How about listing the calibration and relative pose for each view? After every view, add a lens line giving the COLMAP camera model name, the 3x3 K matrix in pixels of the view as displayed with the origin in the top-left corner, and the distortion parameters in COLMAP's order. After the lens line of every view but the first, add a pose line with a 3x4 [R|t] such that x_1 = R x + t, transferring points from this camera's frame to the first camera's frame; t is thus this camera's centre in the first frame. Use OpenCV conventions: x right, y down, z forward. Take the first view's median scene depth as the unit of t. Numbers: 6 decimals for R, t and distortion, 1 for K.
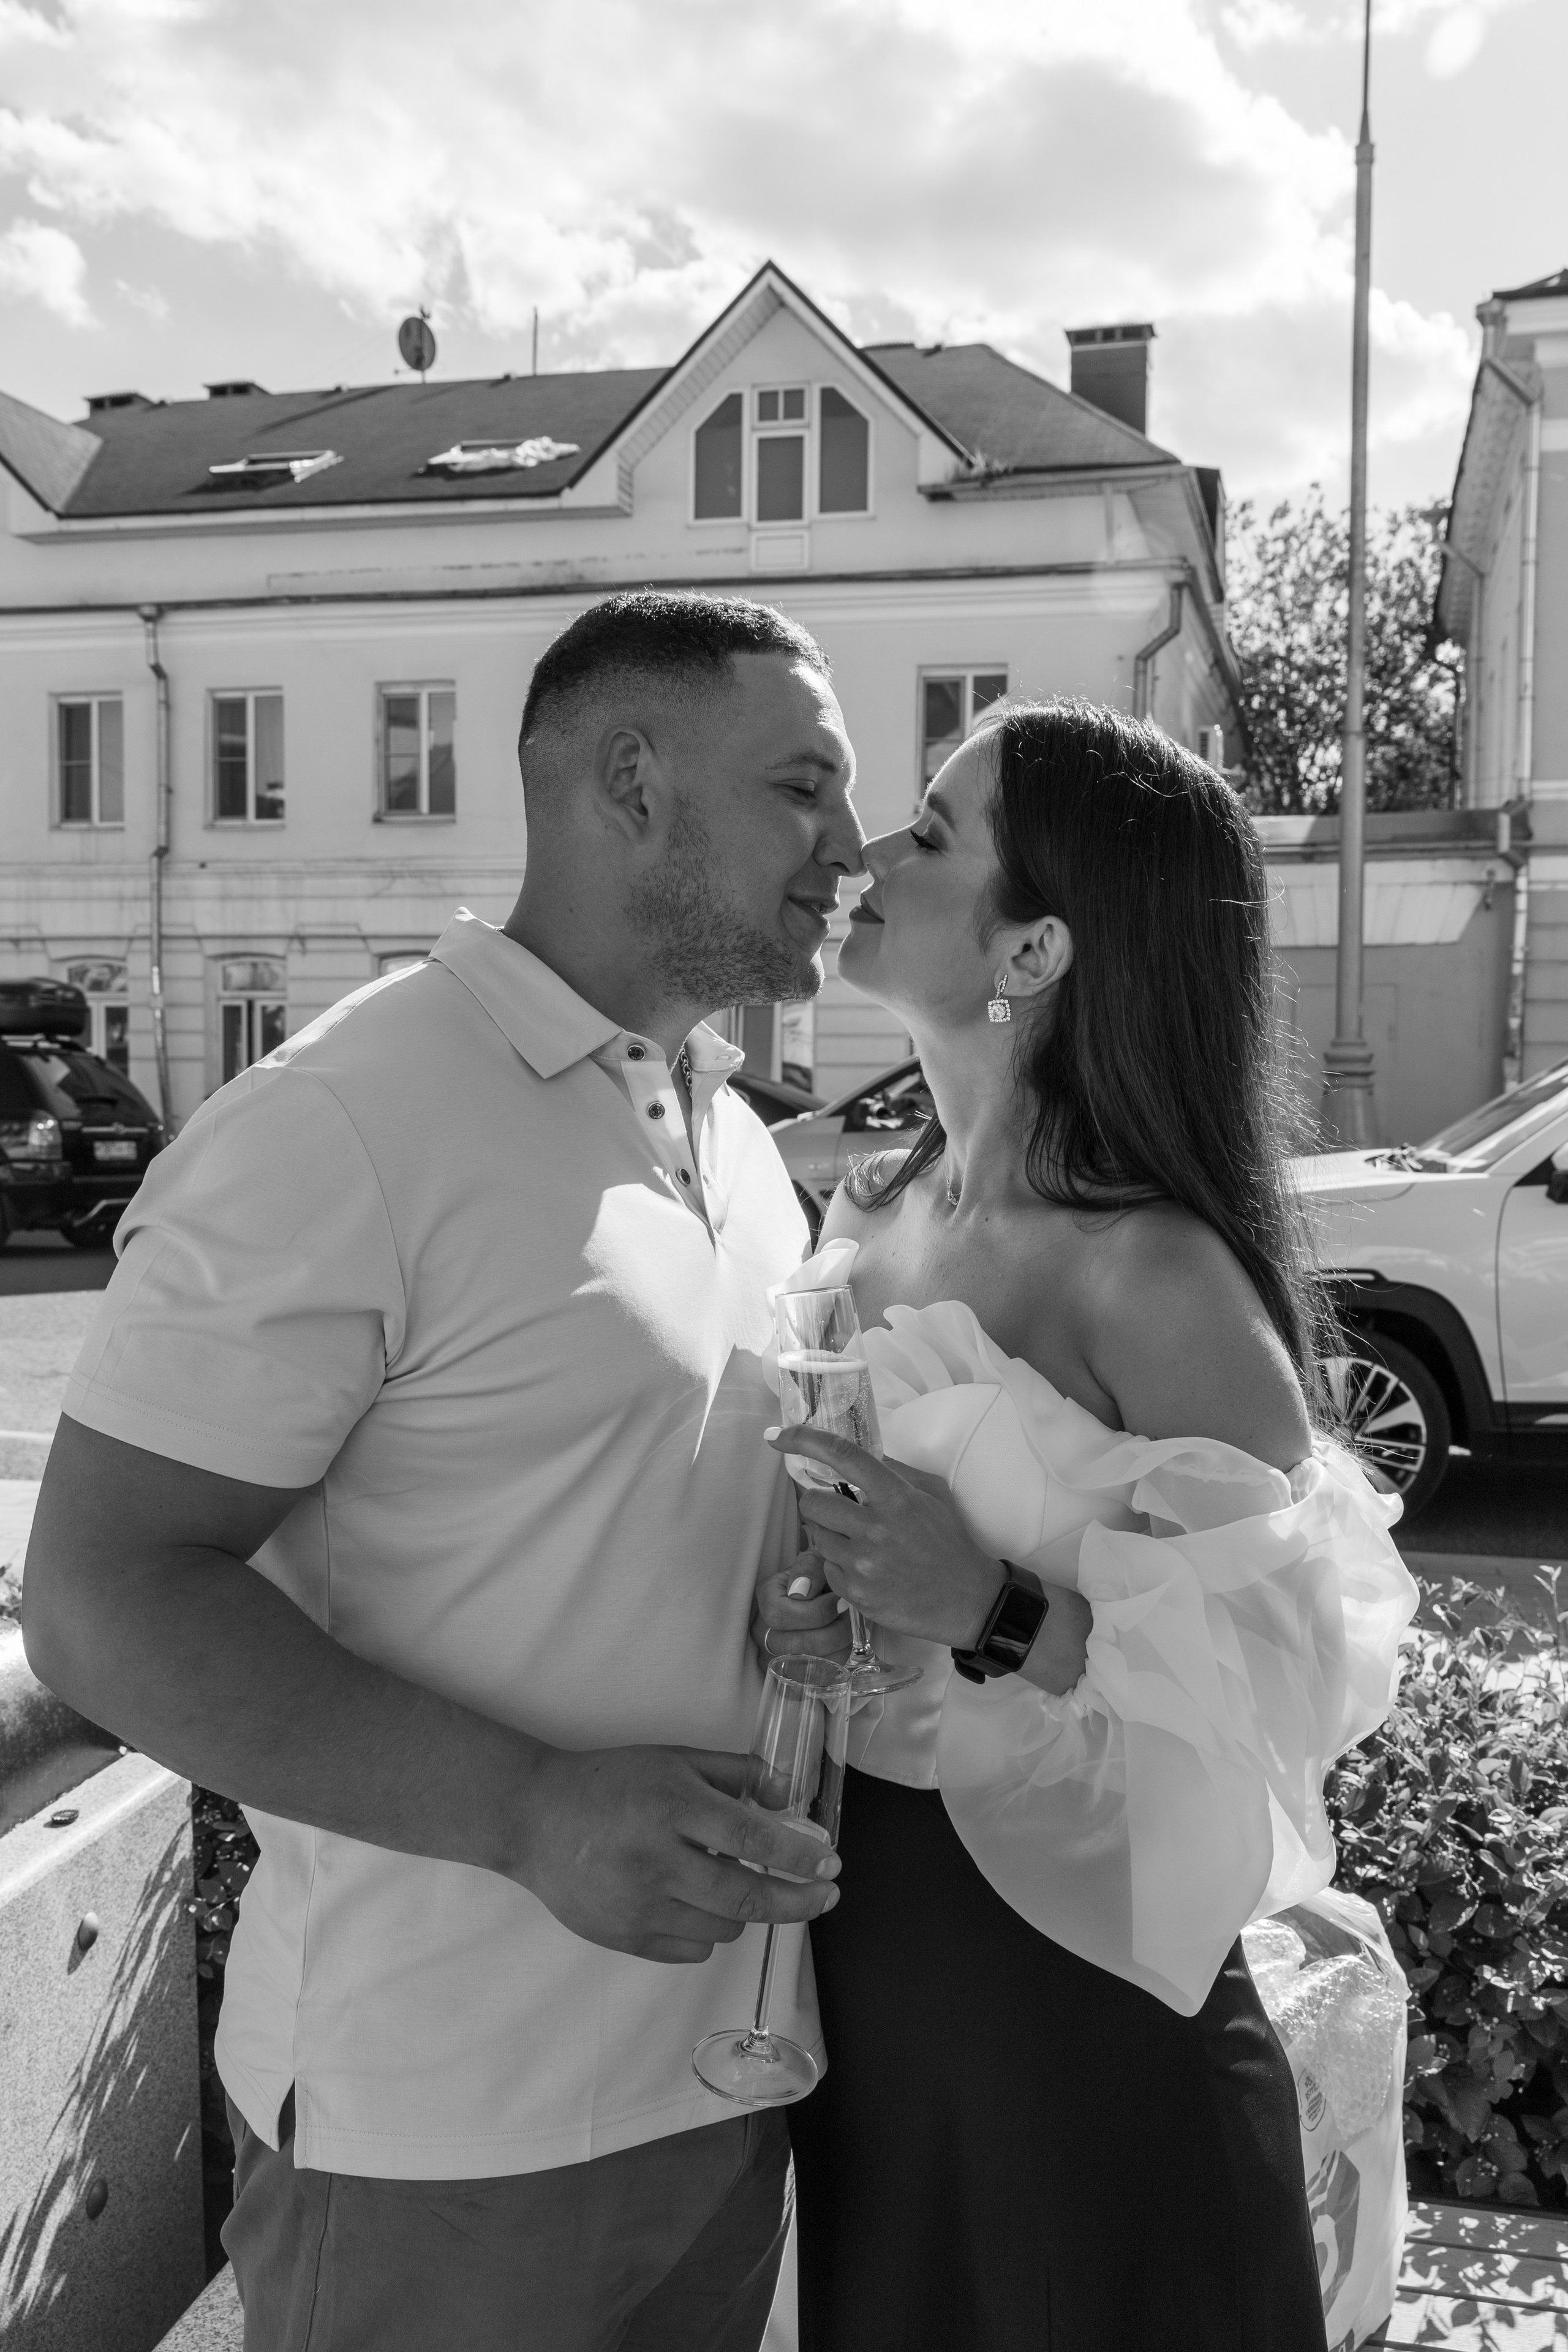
lens RADIAL K [[2110.8, 0, 782.3], [0, 2110.8, 1169.2], [0, 0, 1]] dist [0.003232, 0.004662]
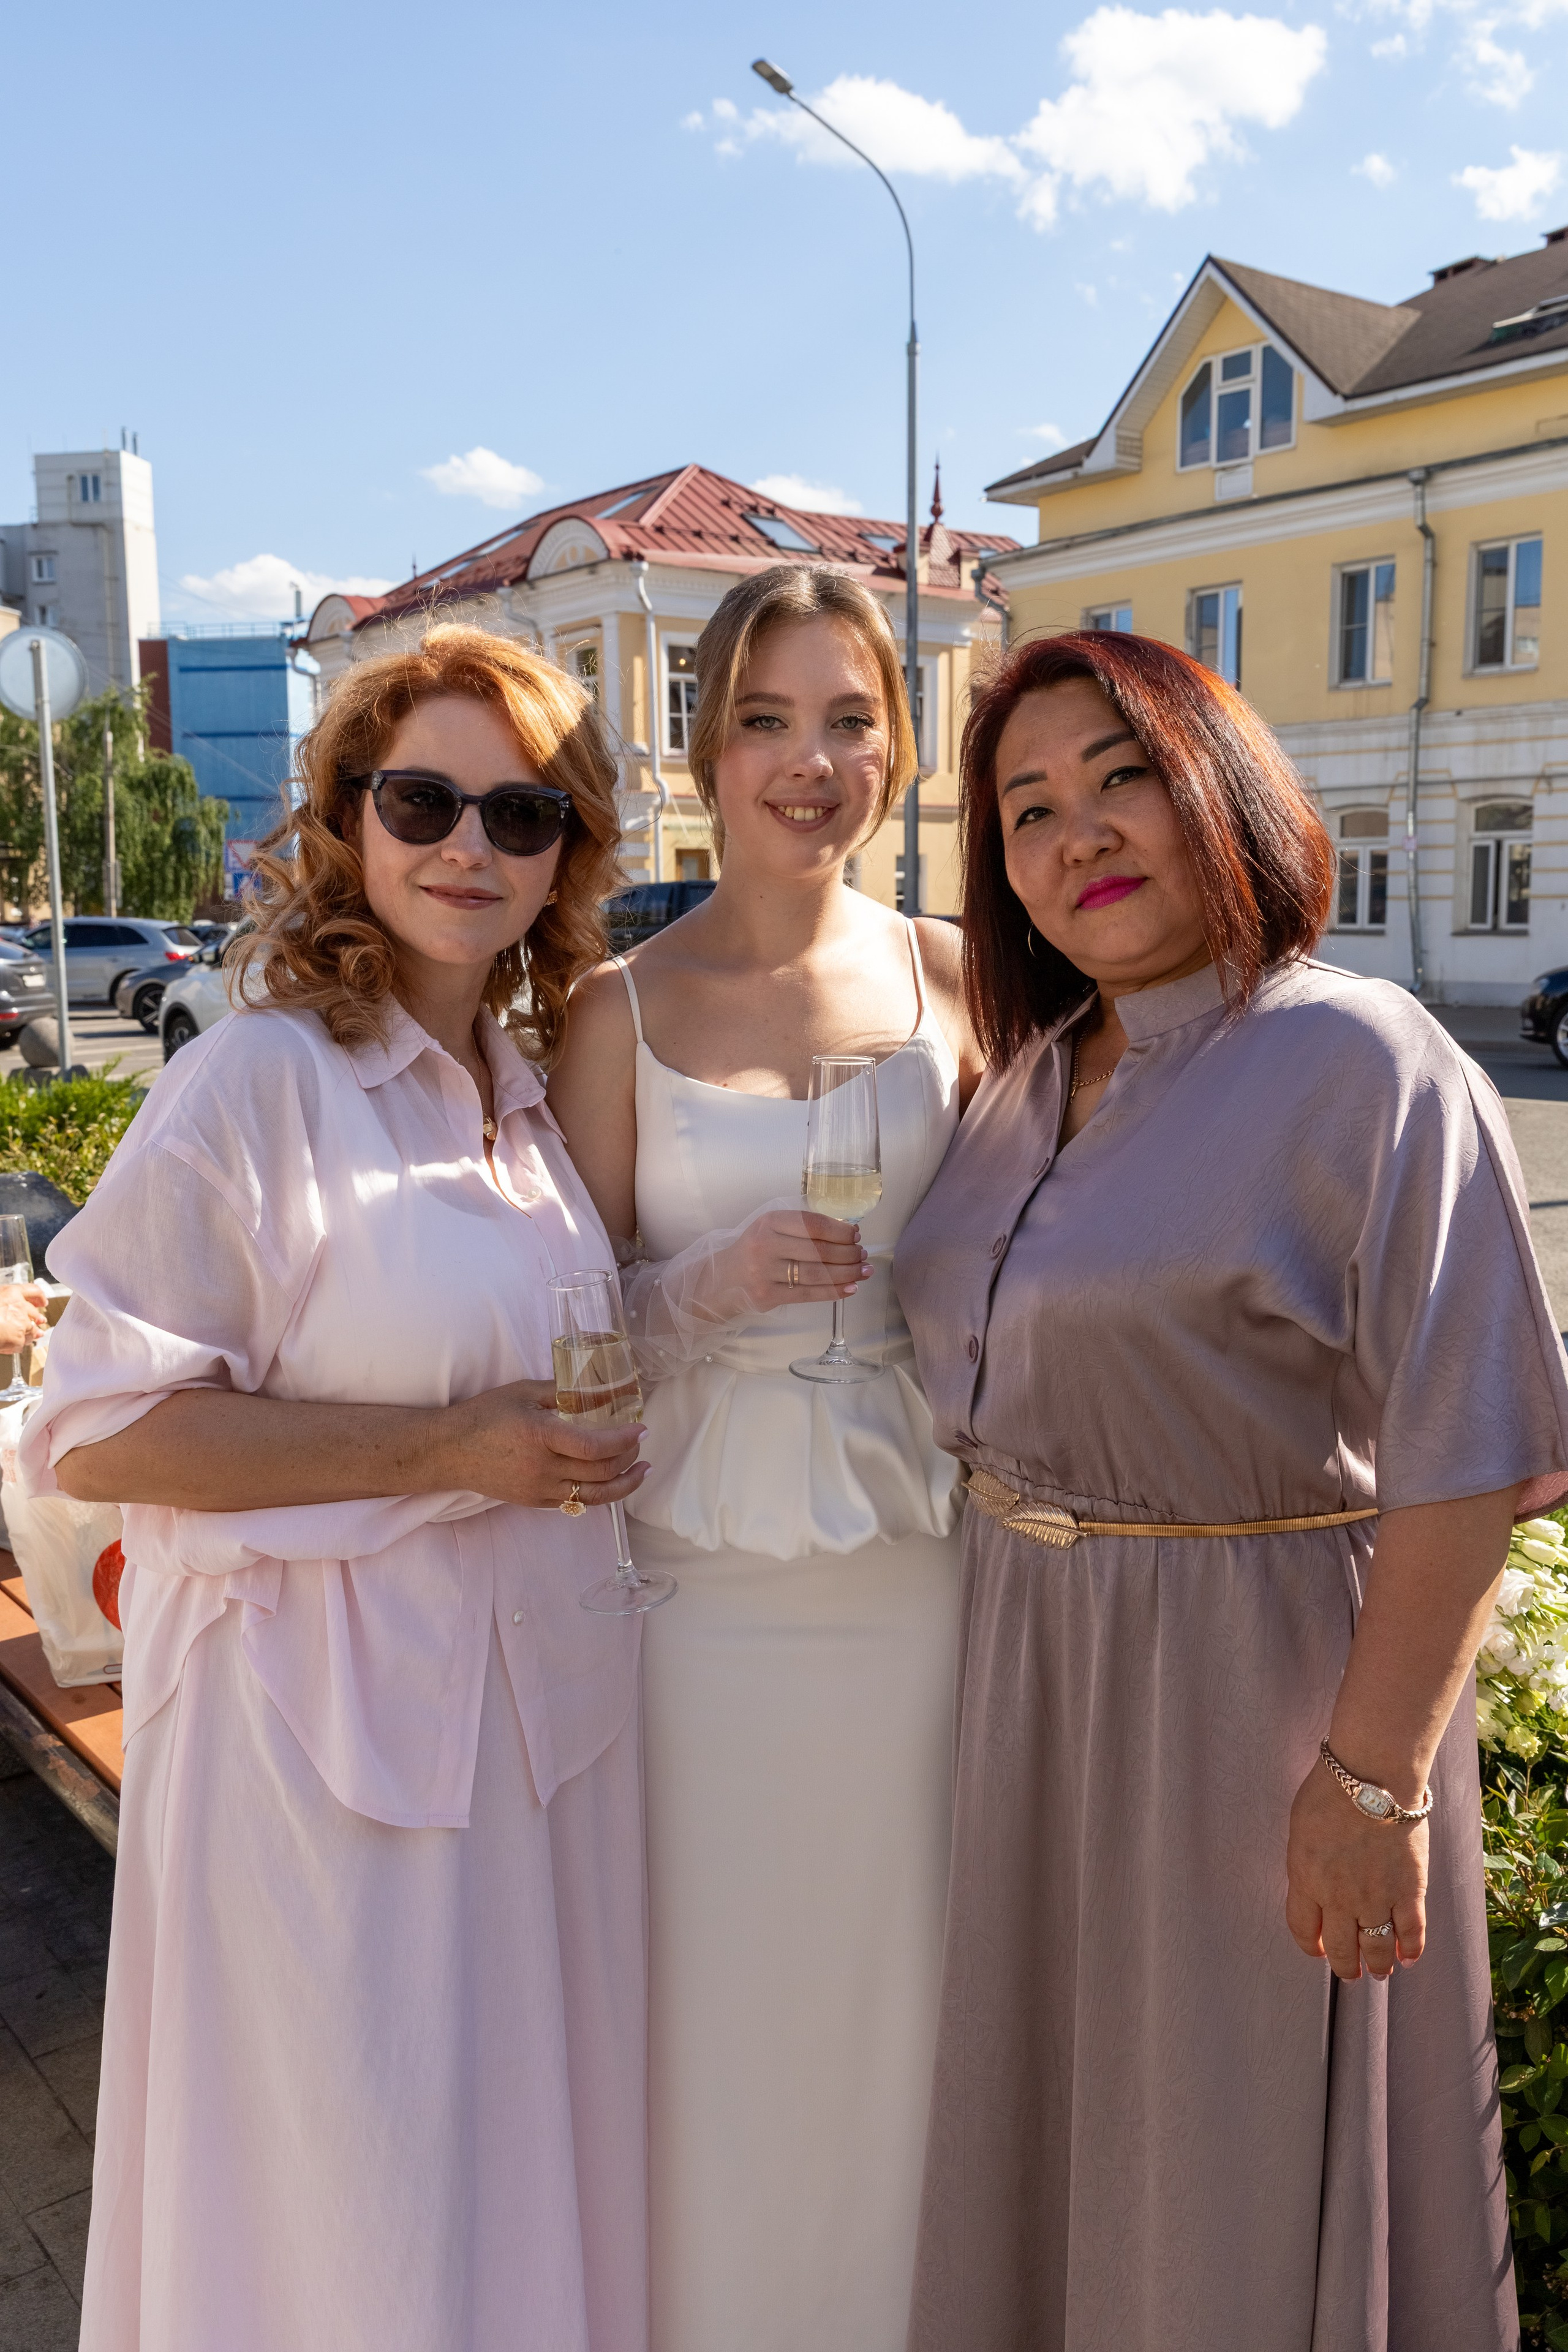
lens RADIAL K [[2110.8, 0, 782.3], [0, 2110.8, 1169.2], [0, 0, 1]] dist [0.003232, 0.004662]
pose [[0.767306, 0.065284, -0.637949, 0.155877], [-0.017714, 0.996583, 0.080678, 0.004688], [0.641036, -0.050604, 0.765840, -0.040785]]
